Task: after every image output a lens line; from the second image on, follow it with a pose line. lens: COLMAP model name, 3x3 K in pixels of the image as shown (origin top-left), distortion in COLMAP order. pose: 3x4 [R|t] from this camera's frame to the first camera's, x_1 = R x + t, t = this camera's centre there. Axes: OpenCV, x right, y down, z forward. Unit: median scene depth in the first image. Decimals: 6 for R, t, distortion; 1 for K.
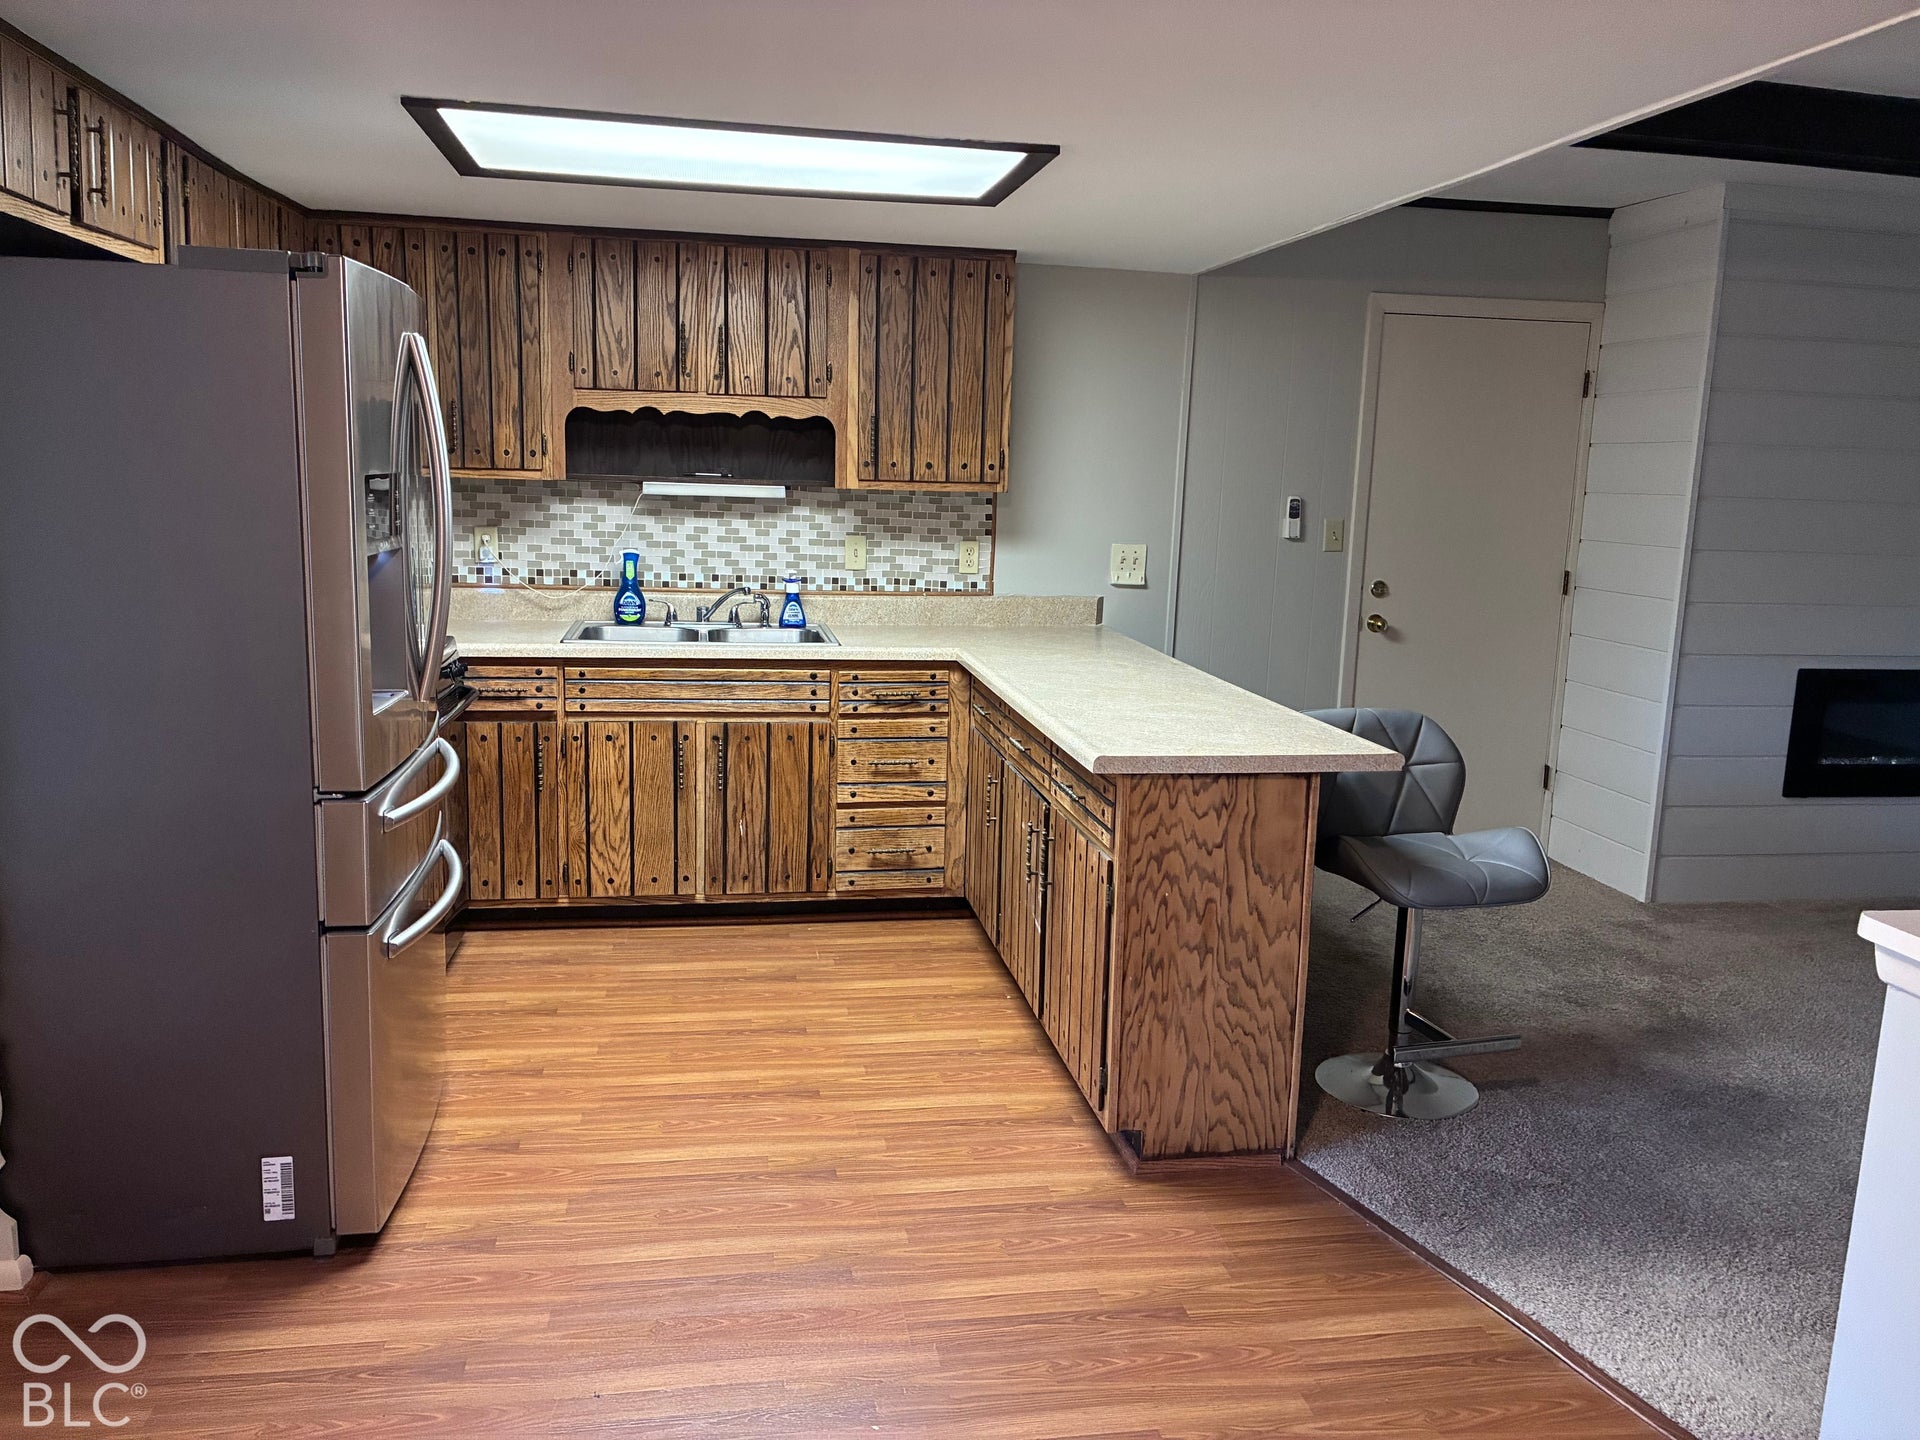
lens RADIAL K [[1433.8, 0, 950.6], [0, 1433.8, 730.0], [0, 0, 1]] dist [0.033478, -0.017314]
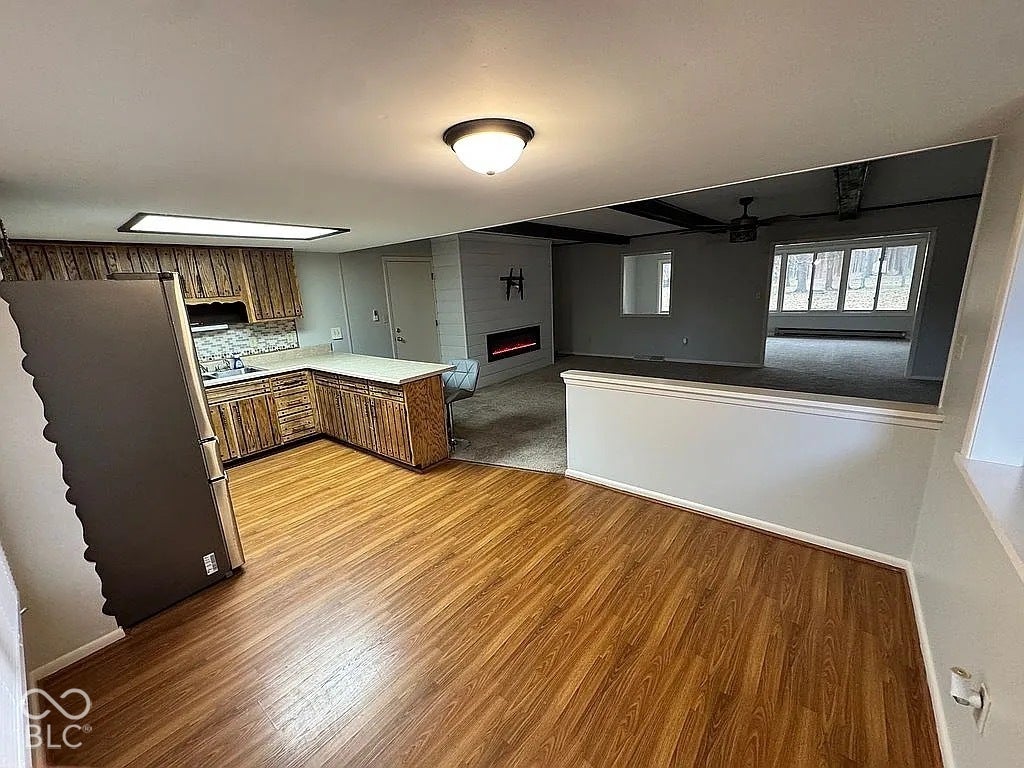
lens RADIAL K [[408.2, 0, 513.9], [0, 408.2, 383.5], [0, 0, 1]] dist [-0.002168, -0.000242]
pose [[0.741663, -0.221357, 0.633196, -0.256839], [0.191989, 0.974540, 0.115809, -0.029073], [-0.642710, 0.035676, 0.765278, -0.081903]]
